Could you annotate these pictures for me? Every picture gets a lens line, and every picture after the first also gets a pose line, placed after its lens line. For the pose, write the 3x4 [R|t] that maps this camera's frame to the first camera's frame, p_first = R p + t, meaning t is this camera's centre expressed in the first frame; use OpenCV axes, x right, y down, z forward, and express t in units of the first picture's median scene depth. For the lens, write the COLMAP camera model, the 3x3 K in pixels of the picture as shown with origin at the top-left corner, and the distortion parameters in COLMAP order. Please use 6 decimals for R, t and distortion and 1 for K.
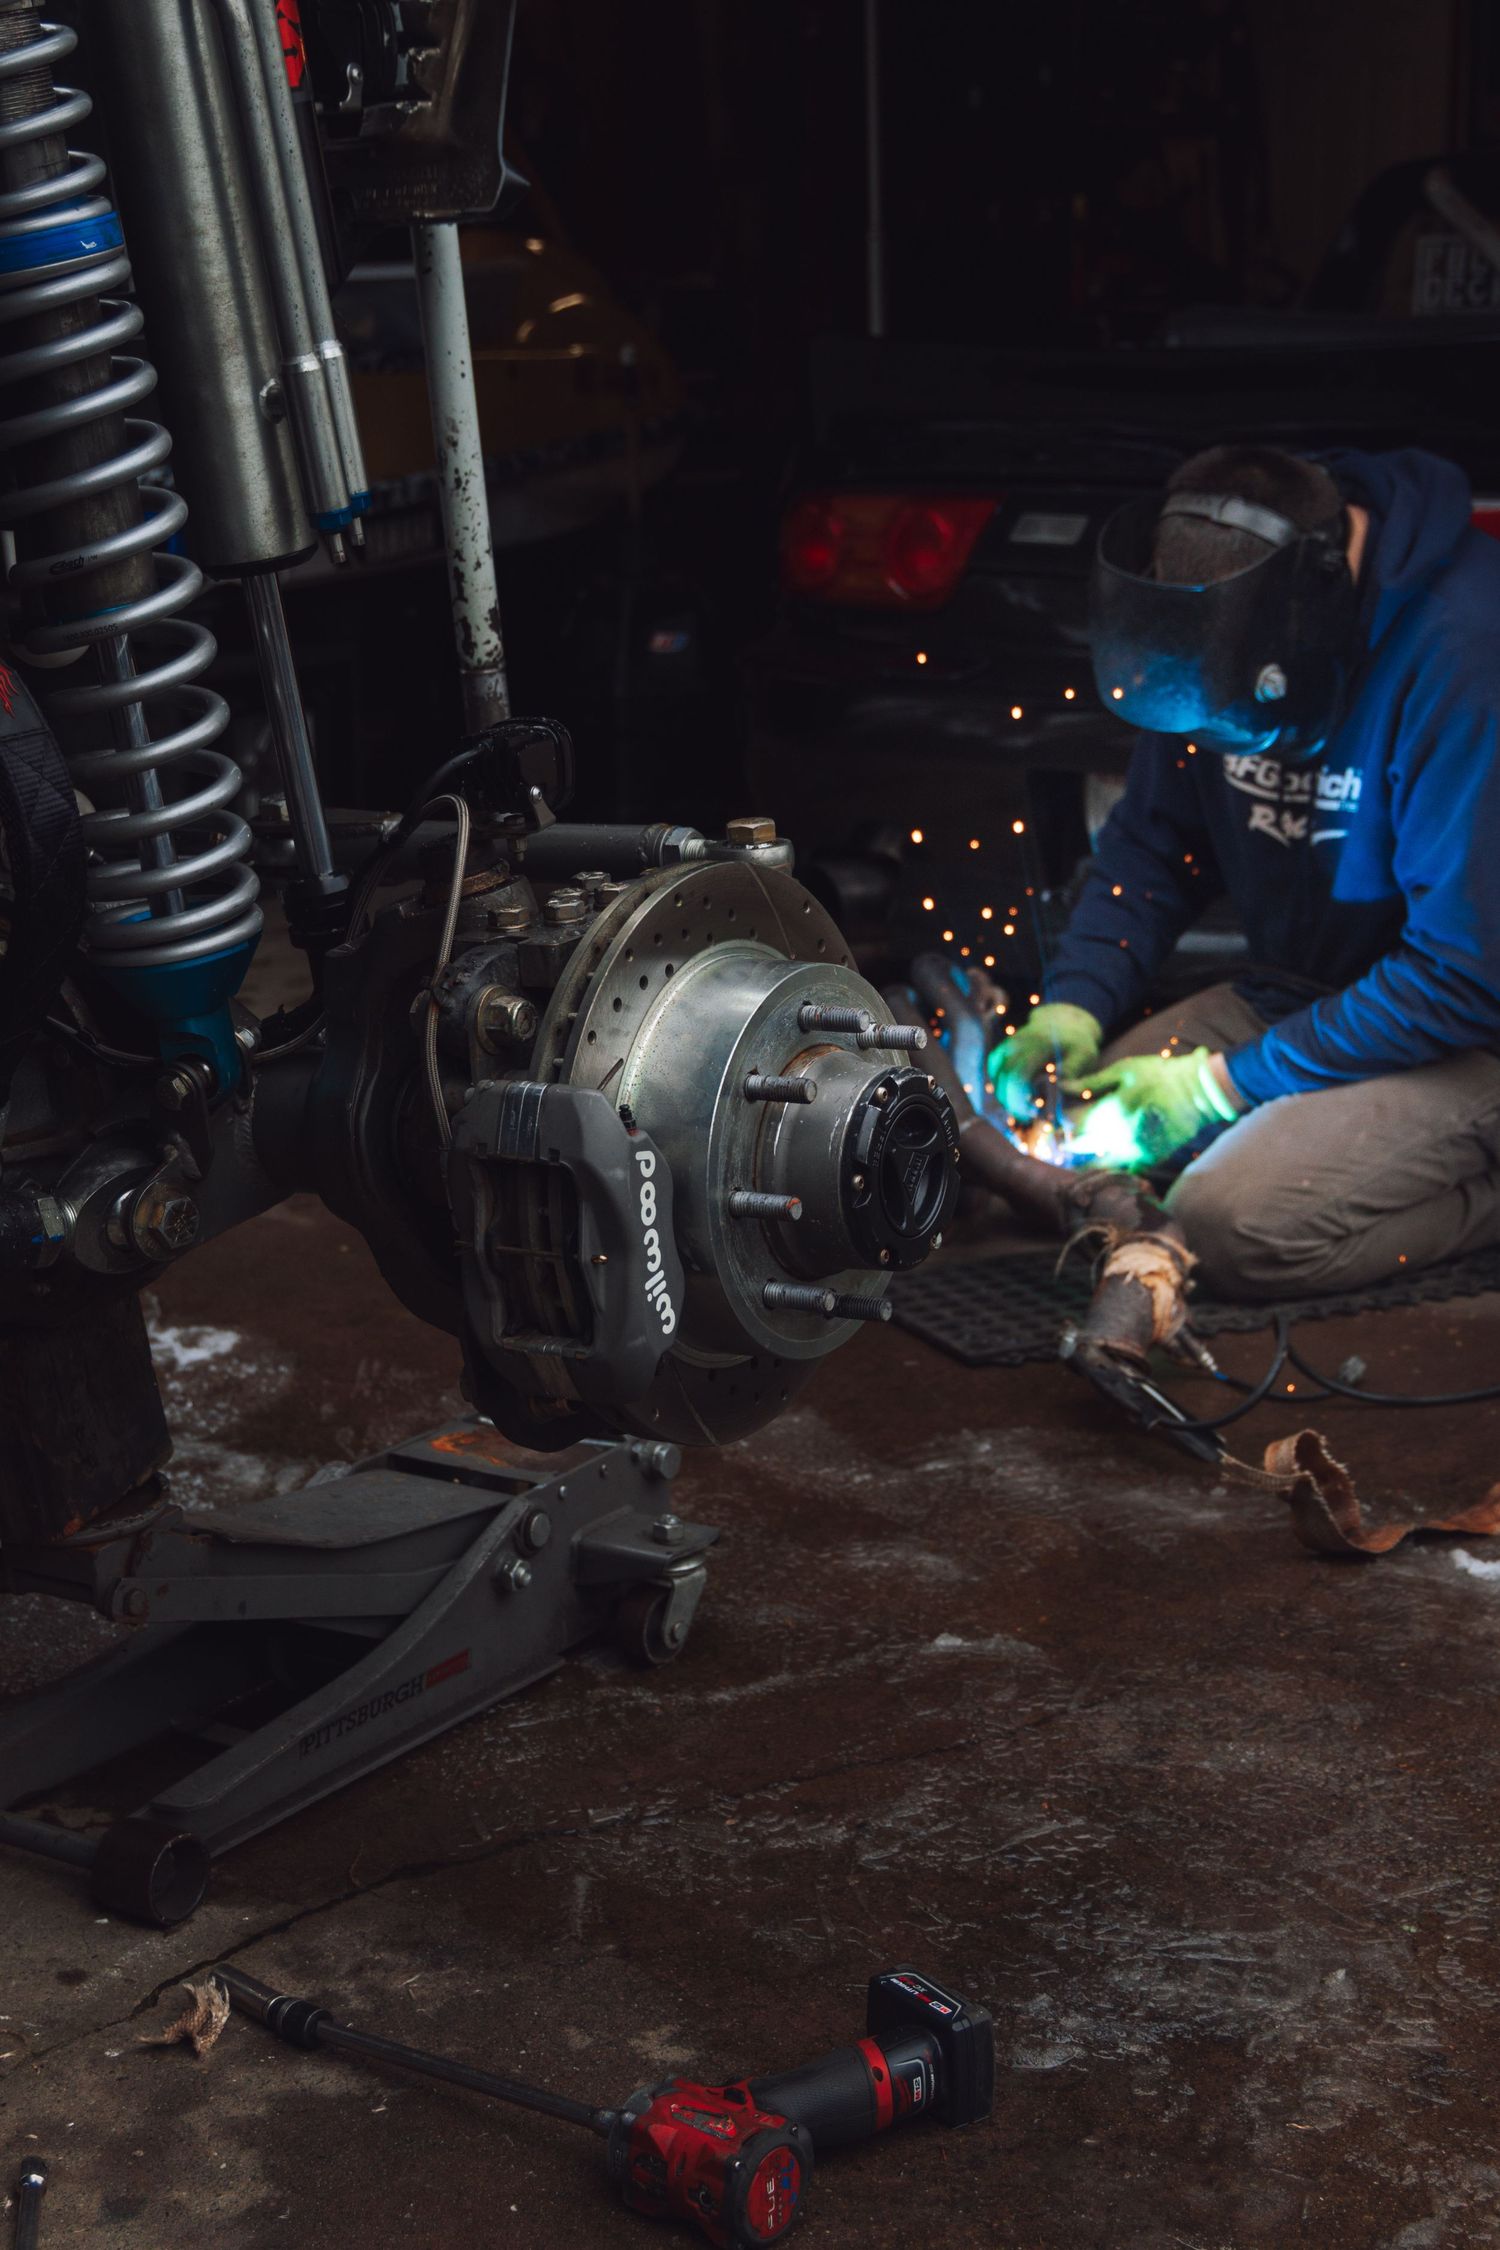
lens RADIAL K [[3660.1, 0, 756.1], [0, 3660.1, 1126.7], [0, 0, 1]] dist [0.021442, 0.000000]
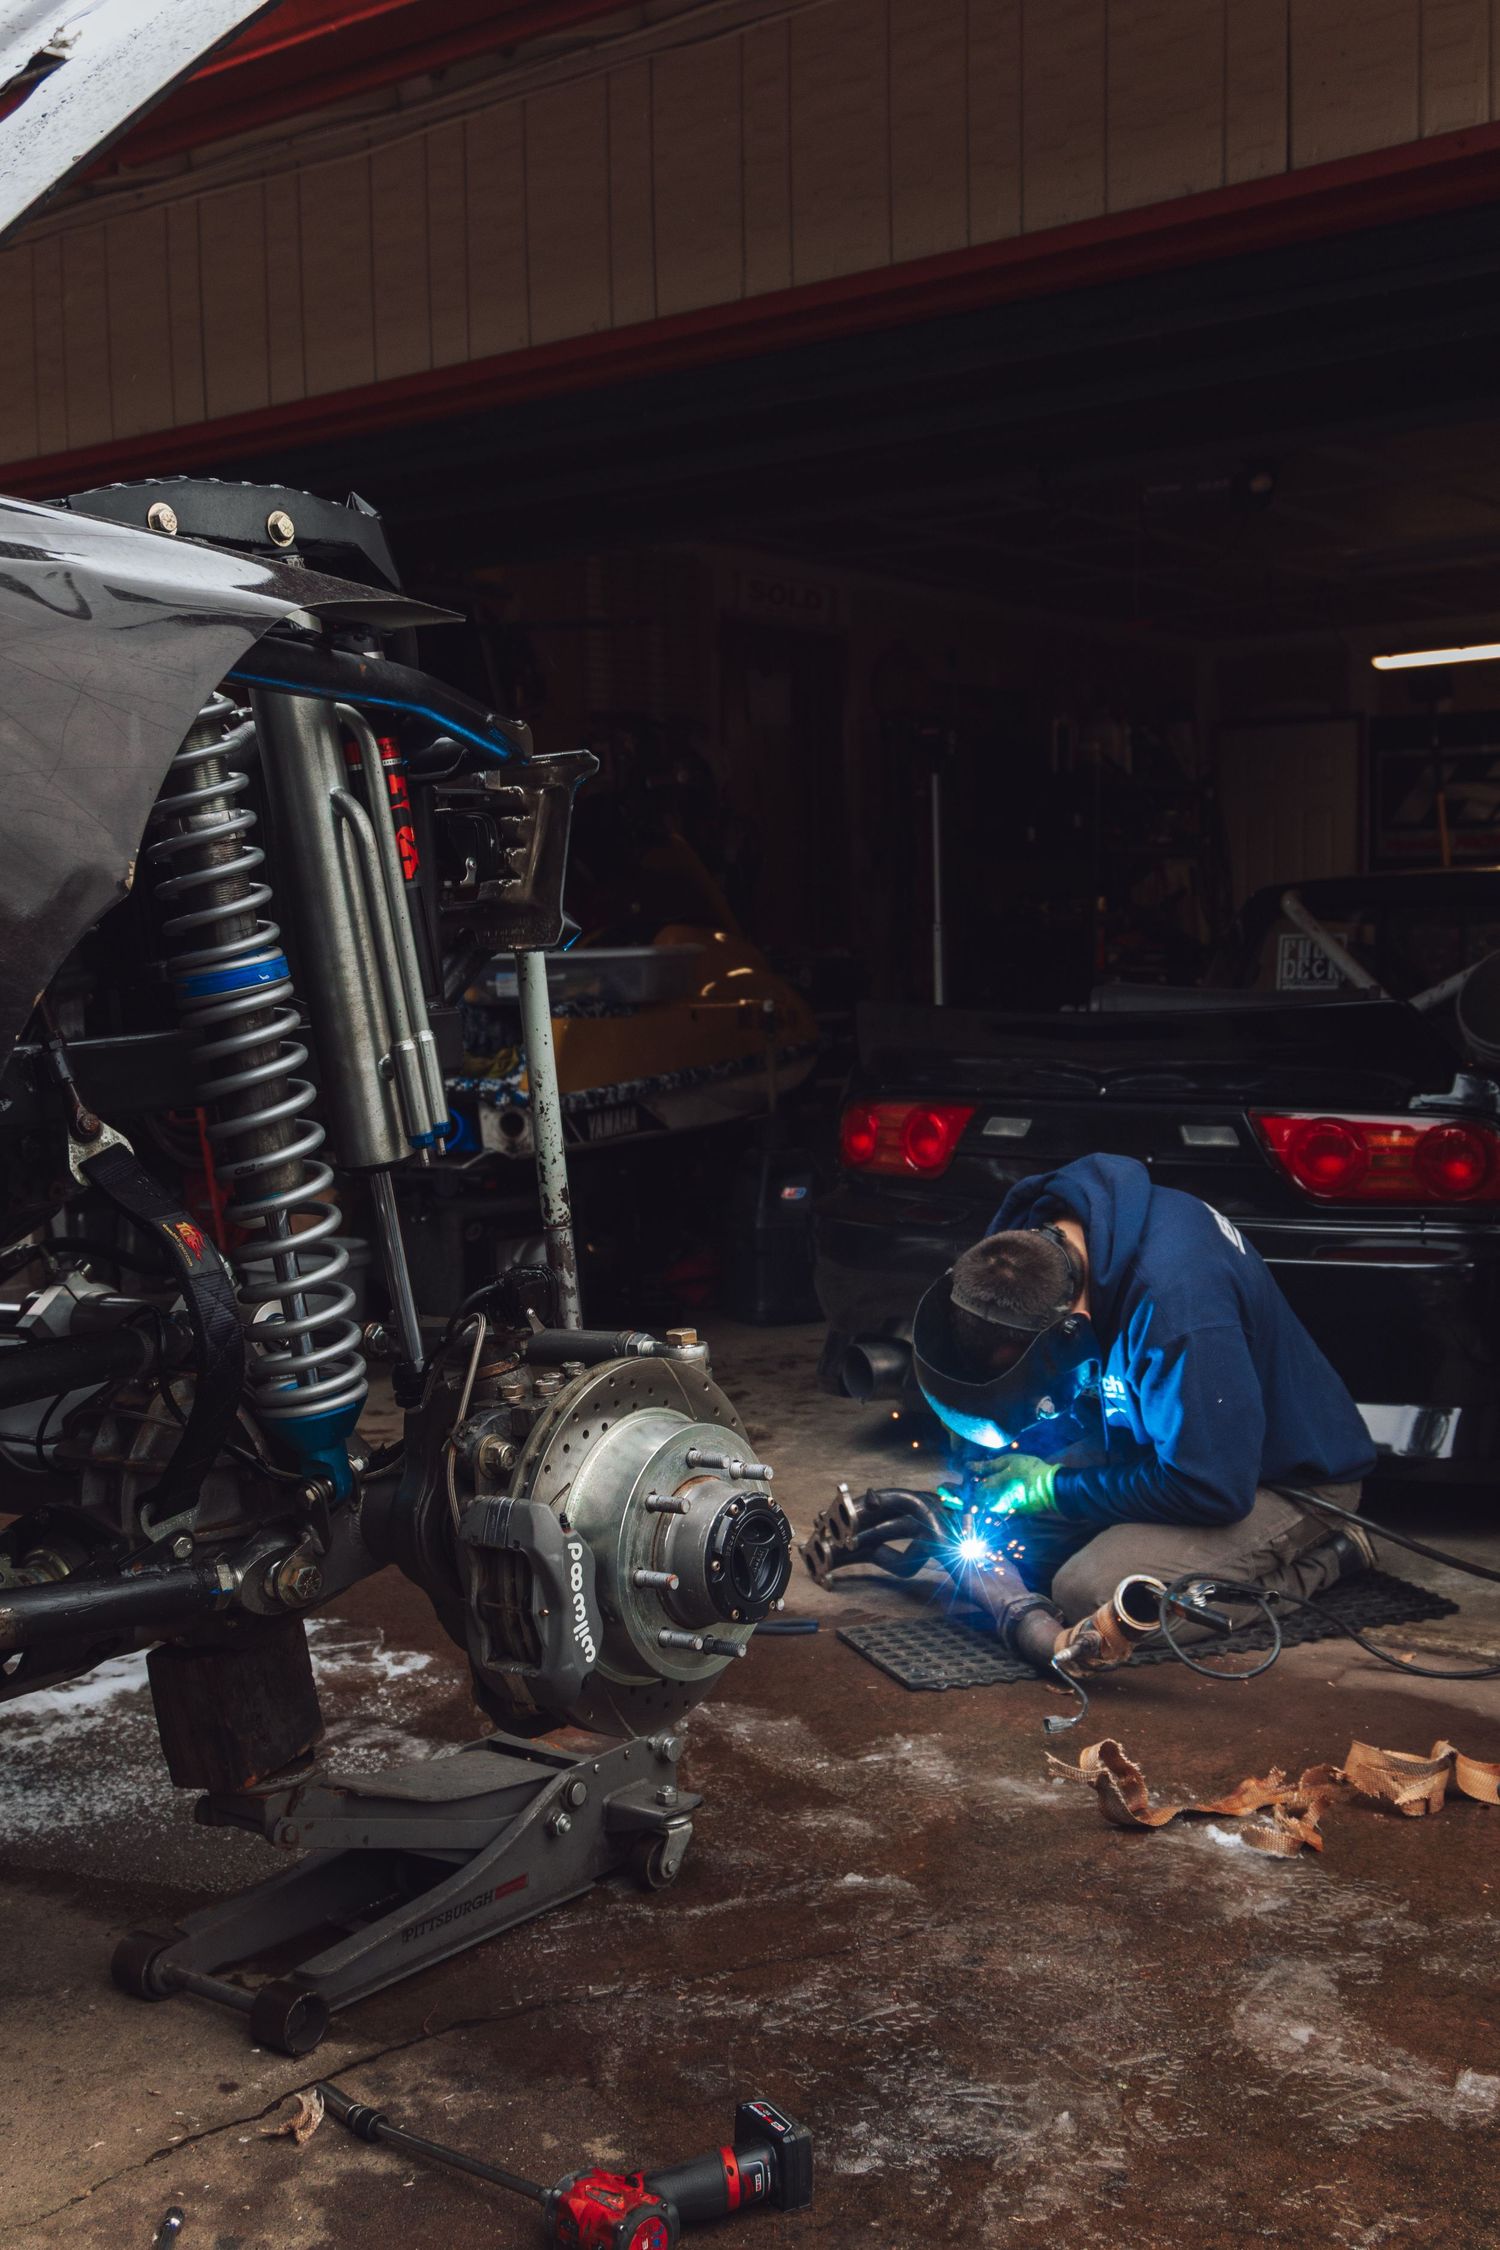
lens RADIAL K [[2514.5, 0, 741.9], [0, 2514.5, 1114.1], [0, 0, 1]] dist [0.011349, 0.000000]
pose [[0.997377, 0.007853, -0.071950, 0.098301], [-0.019124, 0.987359, -0.157339, -0.005540], [0.069805, 0.158302, 0.984920, -0.075235]]
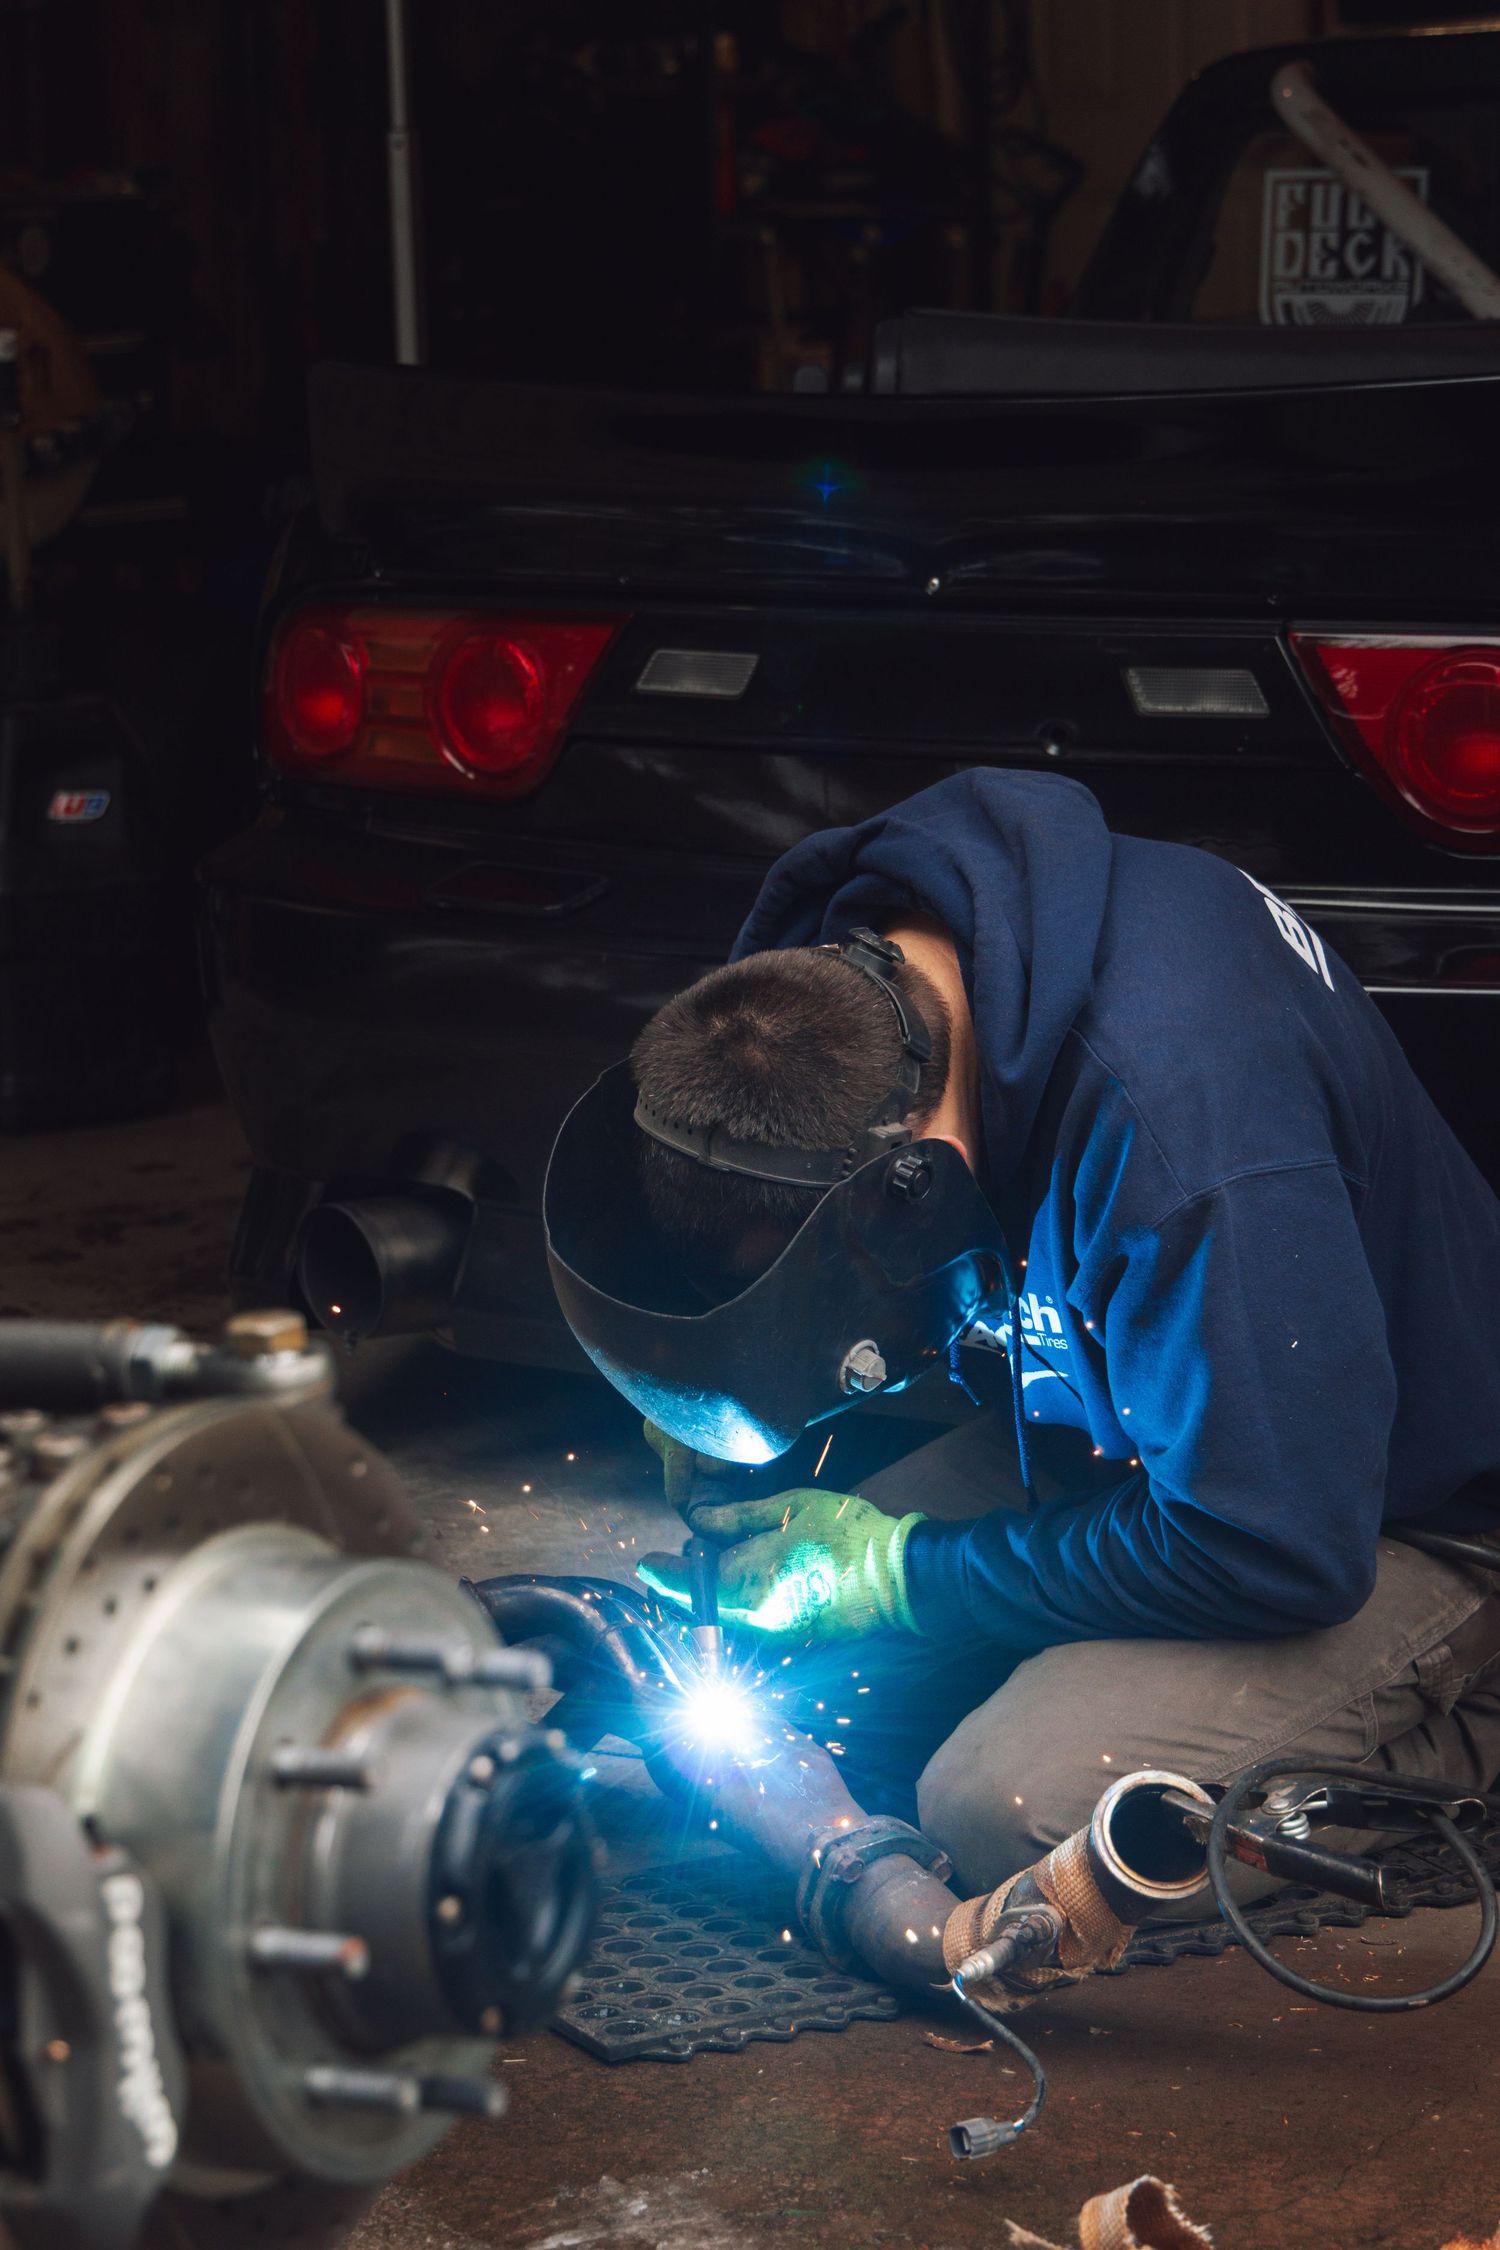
lens RADIAL K [[6107.8, 0, 749.7], [0, 6107.8, 1111.5], [0, 0, 1]] dist [0.028960, 0.000000]
pose [[0.995920, -0.019390, 0.088130, -0.010338], [0.024968, 0.997724, -0.062634, -0.049132], [-0.086715, 0.064579, 0.994138, -0.078791]]
